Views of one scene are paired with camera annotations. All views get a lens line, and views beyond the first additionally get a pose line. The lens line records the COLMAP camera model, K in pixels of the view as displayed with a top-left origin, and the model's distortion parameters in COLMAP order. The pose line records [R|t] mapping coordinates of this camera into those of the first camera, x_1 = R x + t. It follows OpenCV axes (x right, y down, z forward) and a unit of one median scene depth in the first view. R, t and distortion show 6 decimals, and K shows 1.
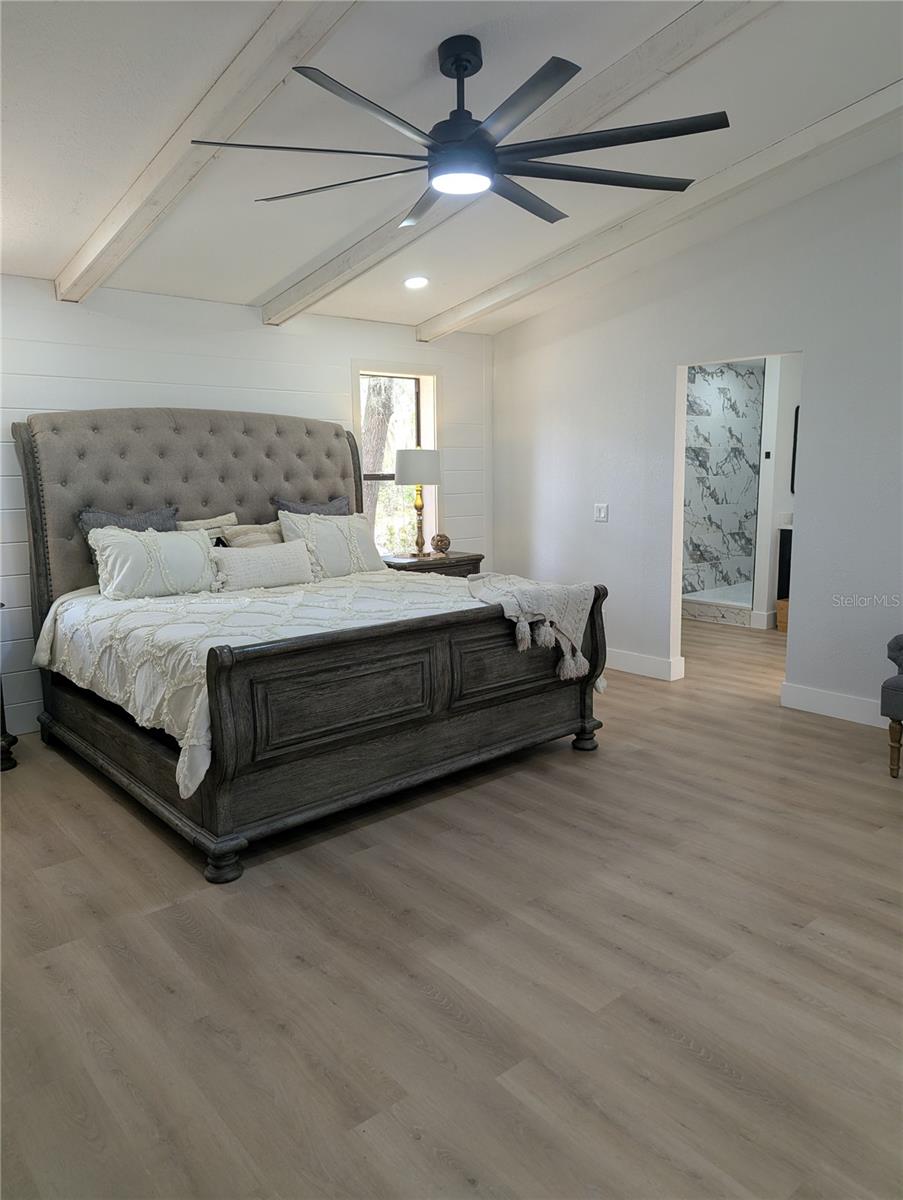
lens RADIAL K [[832.8, 0, 452.3], [0, 832.8, 608.4], [0, 0, 1]] dist [0.023860, -0.002364]
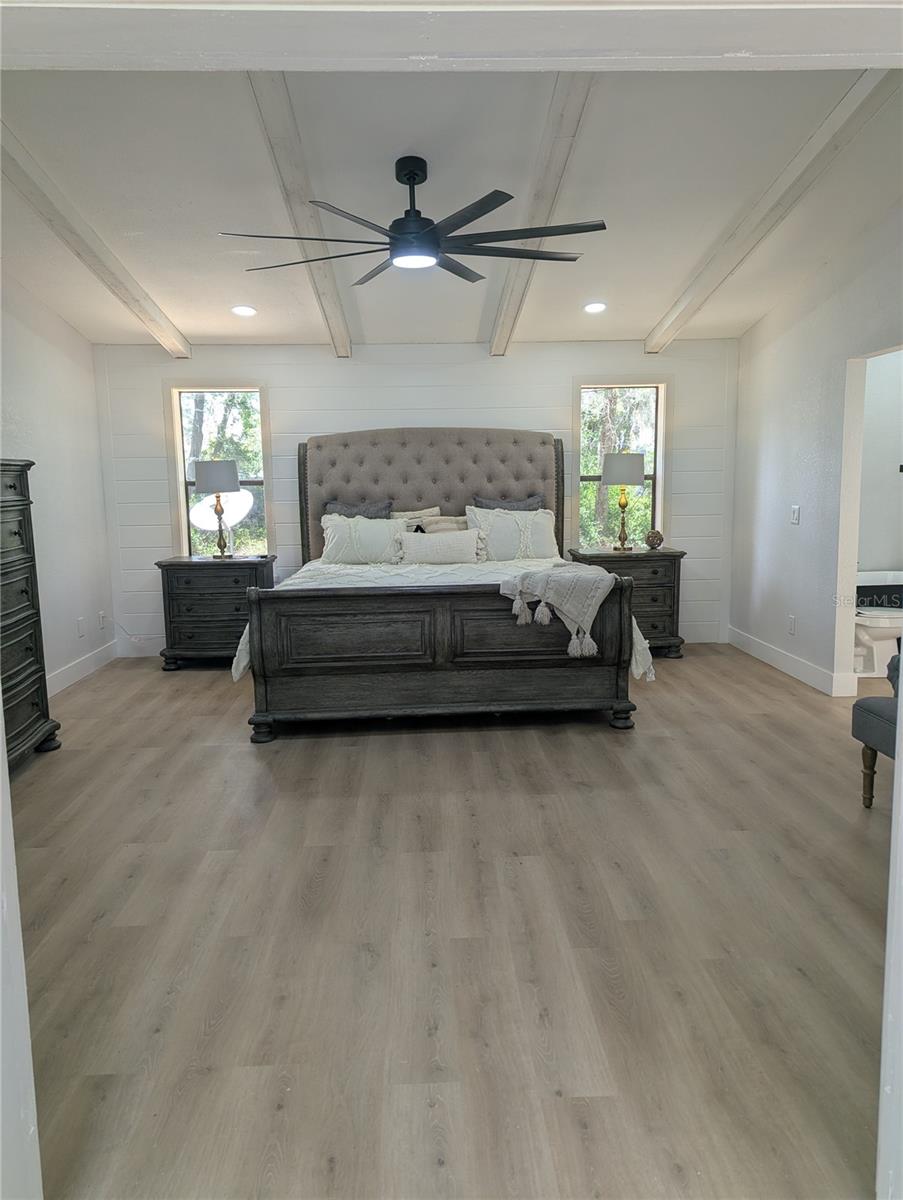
lens RADIAL K [[842.1, 0, 450.5], [0, 842.1, 593.5], [0, 0, 1]] dist [0.065361, -0.046529]
pose [[0.787596, 0.082936, -0.610585, 0.708821], [-0.093547, 0.995508, 0.014555, -0.001563], [0.609050, 0.045655, 0.791817, -0.022508]]
